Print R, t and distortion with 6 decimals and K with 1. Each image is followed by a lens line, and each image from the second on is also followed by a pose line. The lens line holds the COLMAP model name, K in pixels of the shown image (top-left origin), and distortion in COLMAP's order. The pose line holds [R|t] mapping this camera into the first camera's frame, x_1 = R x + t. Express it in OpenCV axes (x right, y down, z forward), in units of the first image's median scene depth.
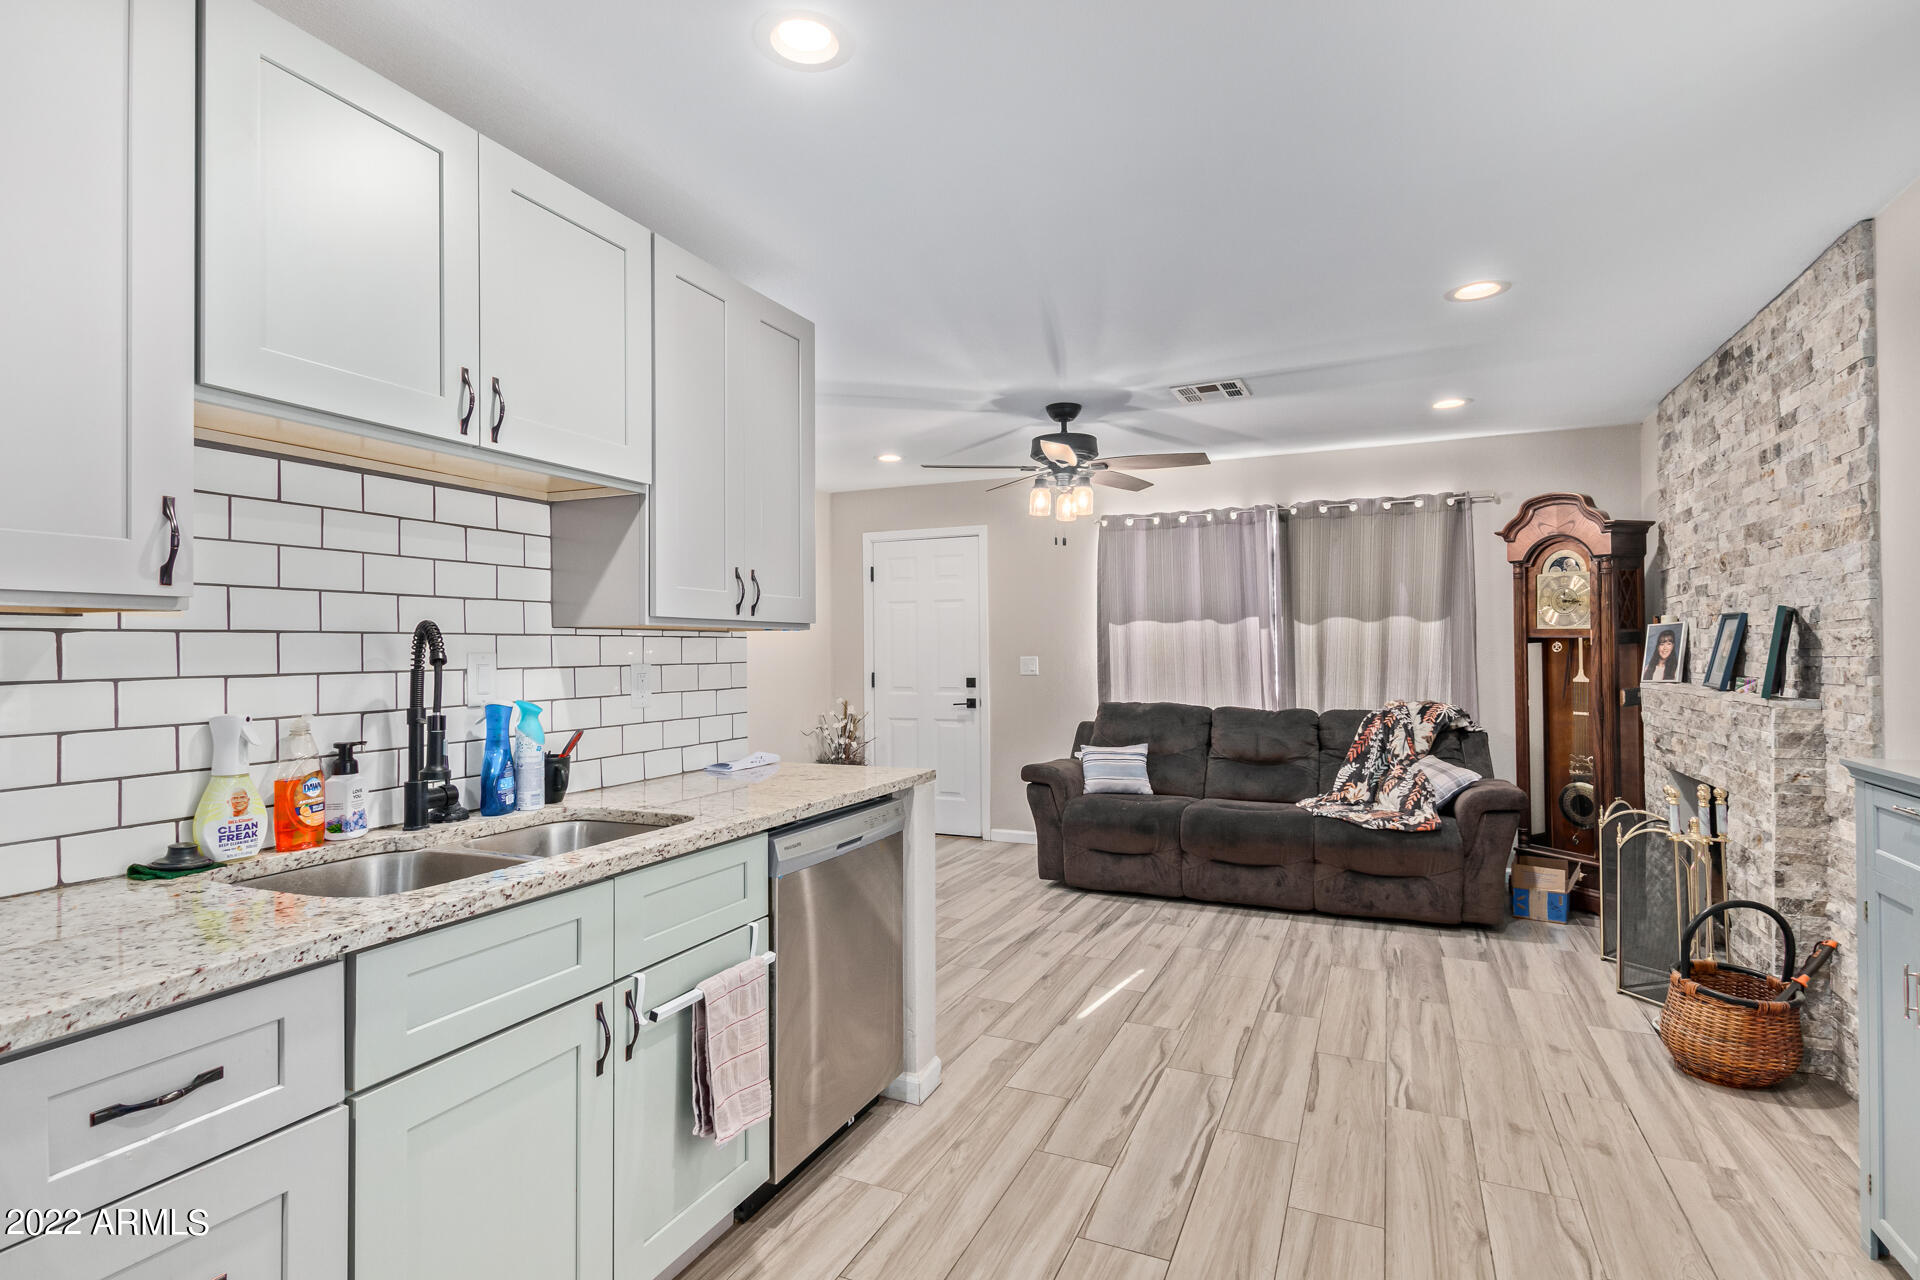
lens RADIAL K [[955.0, 0, 960.0], [0, 955.0, 640.0], [0, 0, 1]] dist [0.012436, -0.000522]
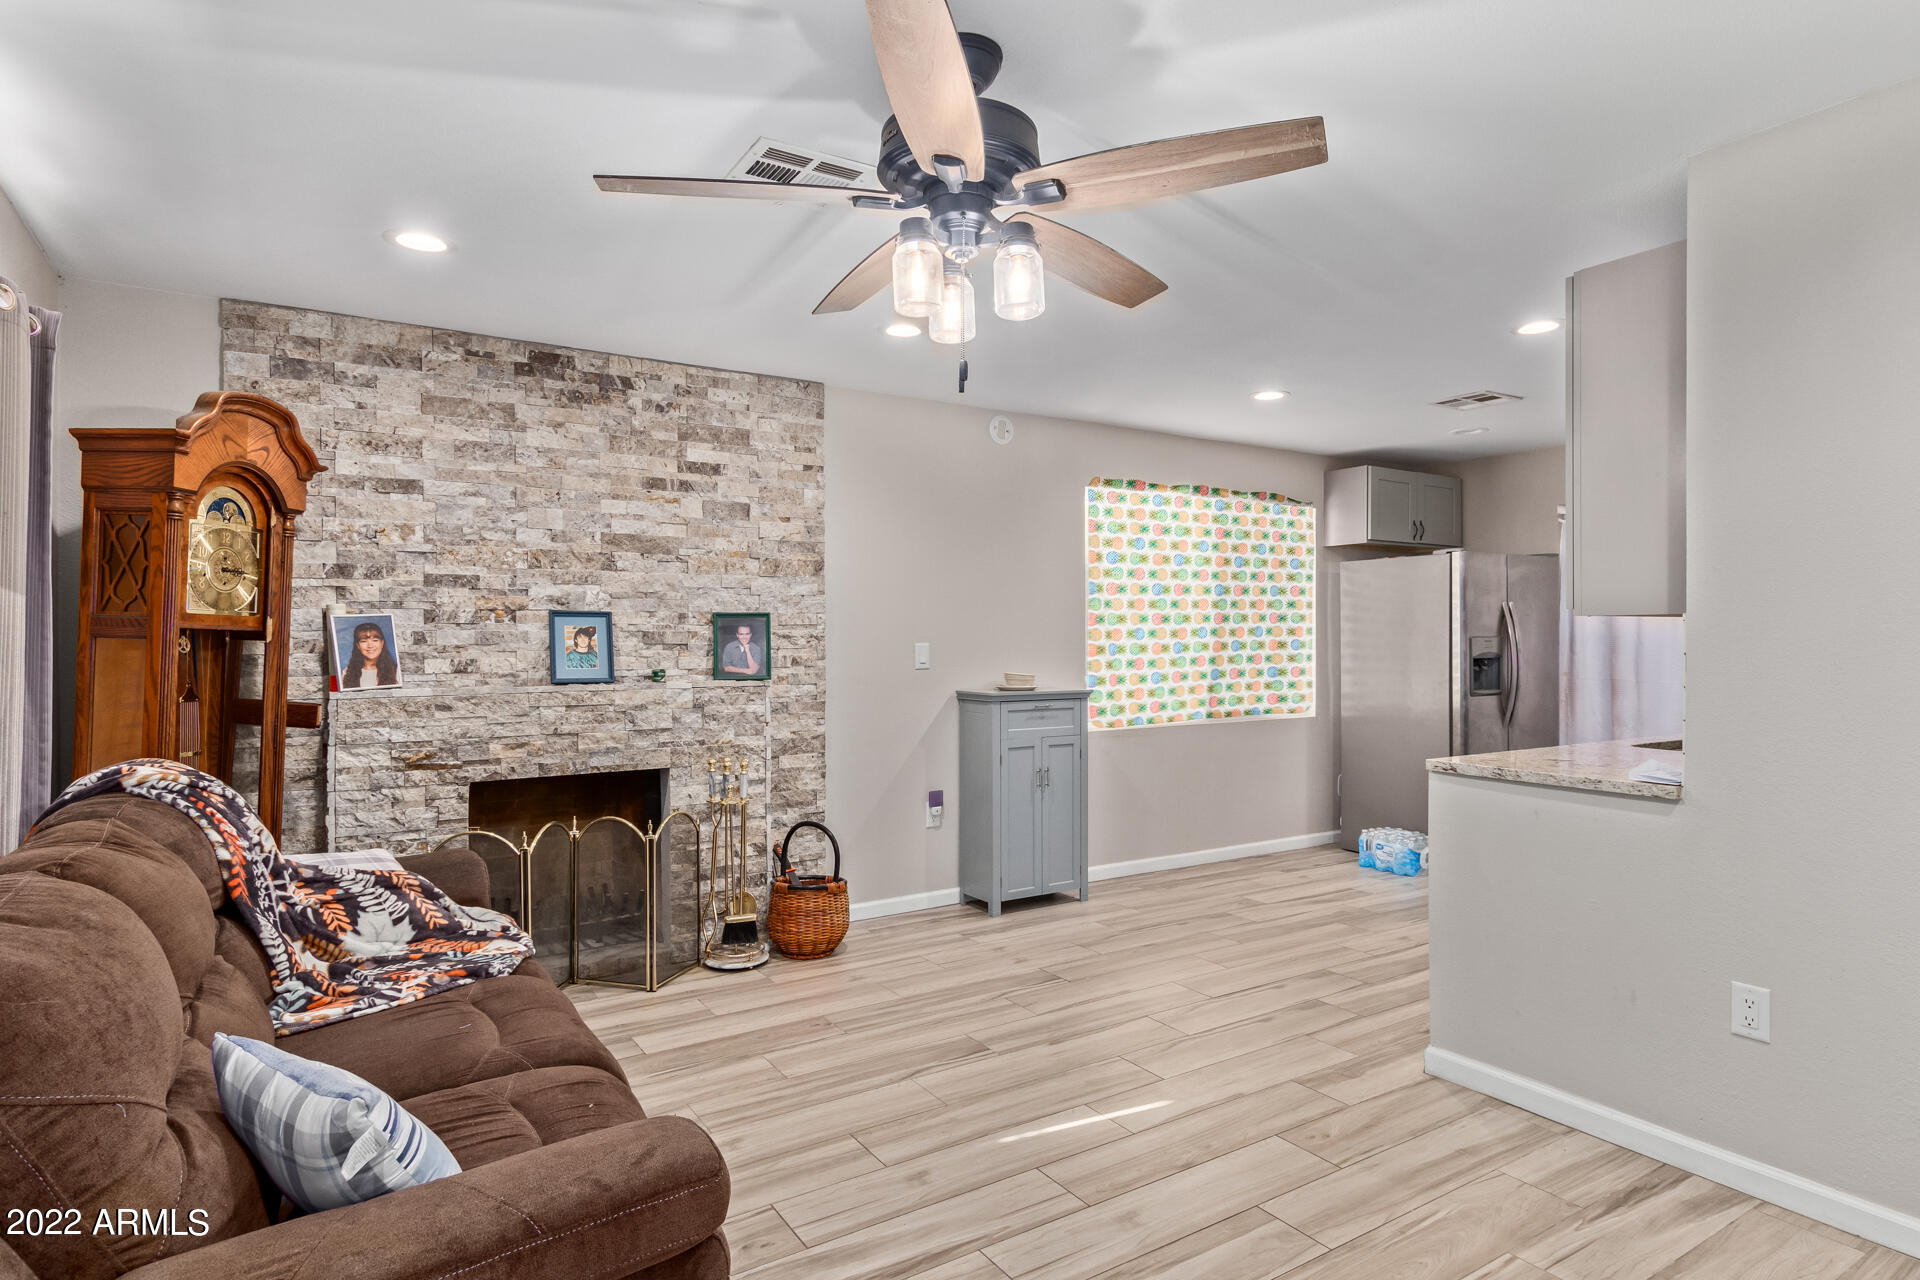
lens RADIAL K [[1041.7, 0, 960.0], [0, 1041.7, 640.0], [0, 0, 1]] dist [0.004360, 0.000592]
pose [[-0.835062, 0.007832, 0.550100, -0.142160], [0.002649, 0.999944, -0.010215, 0.013552], [-0.550150, -0.007072, -0.835036, 1.419060]]
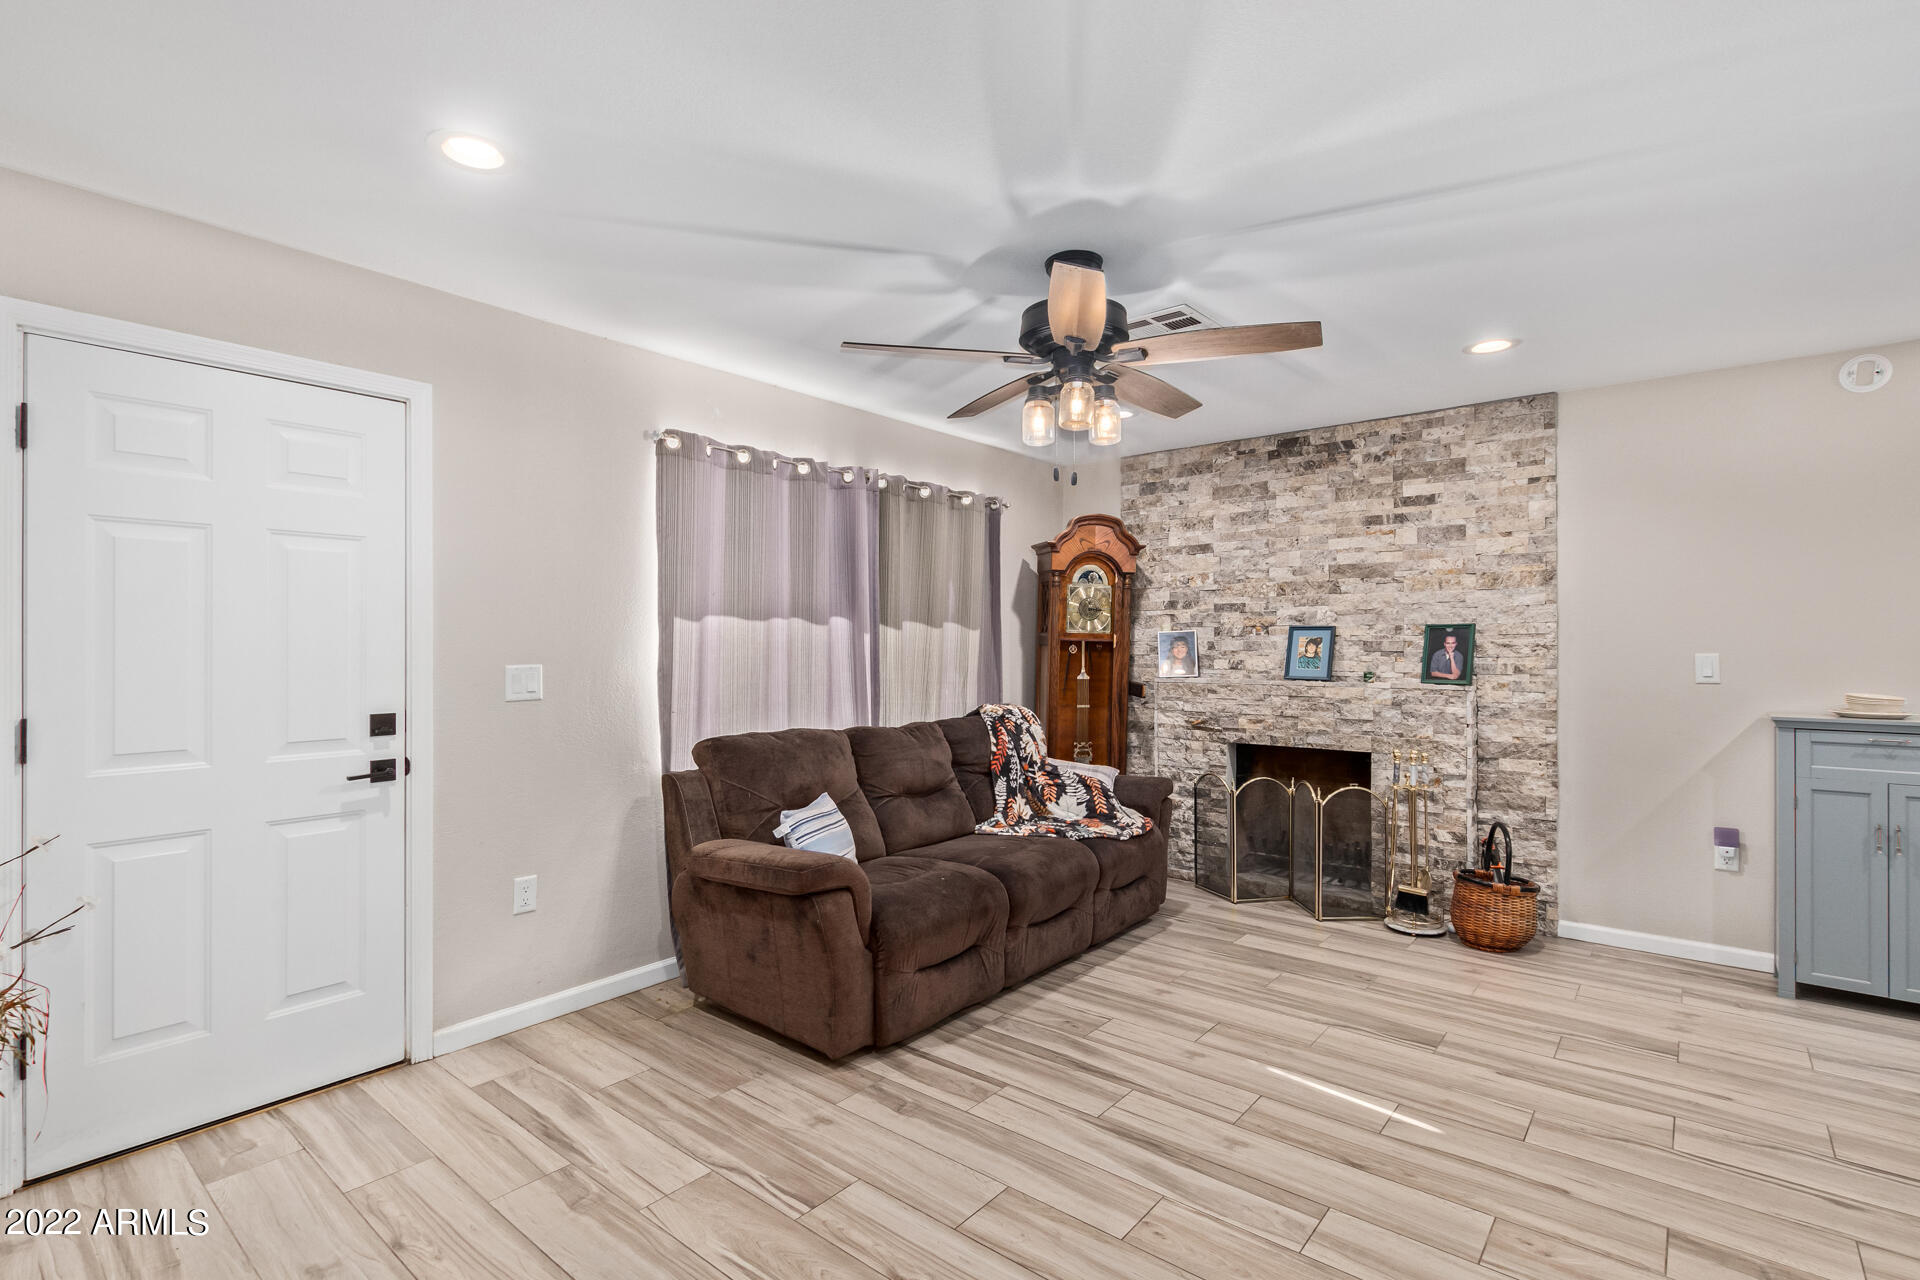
lens RADIAL K [[893.4, 0, 960.0], [0, 893.4, 640.0], [0, 0, 1]] dist [0.000707, -0.000236]
pose [[0.268906, 0.010758, 0.963106, -0.484176], [-0.011581, 0.999901, -0.007935, 0.007364], [-0.963097, -0.009020, 0.269004, 0.941688]]
